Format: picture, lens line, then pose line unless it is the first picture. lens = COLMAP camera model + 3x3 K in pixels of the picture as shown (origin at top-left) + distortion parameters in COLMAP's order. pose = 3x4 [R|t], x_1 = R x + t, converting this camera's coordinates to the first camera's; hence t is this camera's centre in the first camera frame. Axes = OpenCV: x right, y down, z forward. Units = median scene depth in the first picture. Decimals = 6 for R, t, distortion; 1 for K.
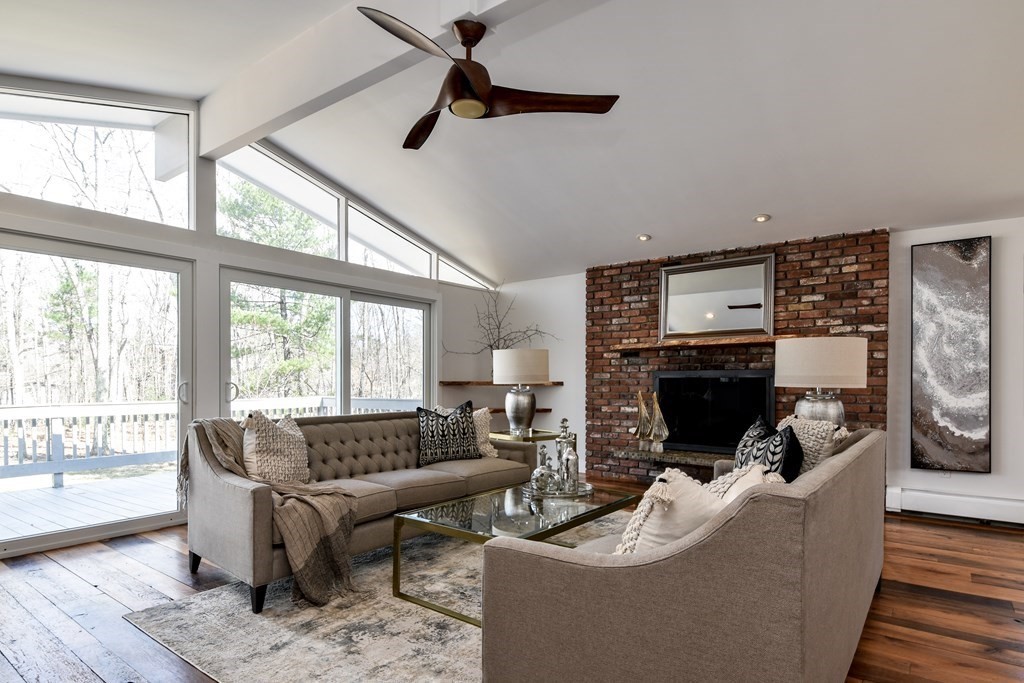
lens RADIAL K [[560.0, 0, 505.4], [0, 560.0, 382.9], [0, 0, 1]] dist [0.041057, -0.033546]
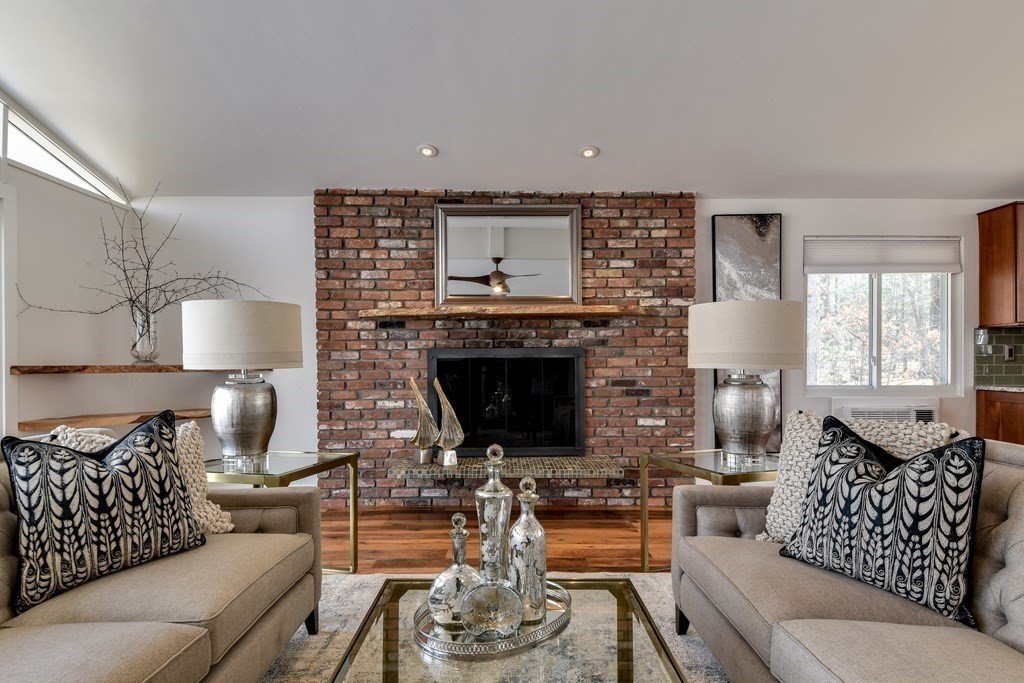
lens RADIAL K [[560.0, 0, 512.2], [0, 560.0, 369.1], [0, 0, 1]] dist [0.041057, -0.033546]
pose [[0.779806, -0.012036, 0.625905, -0.108657], [0.008313, 0.999926, 0.008872, -0.000955], [-0.625966, -0.001715, 0.779849, 0.431105]]
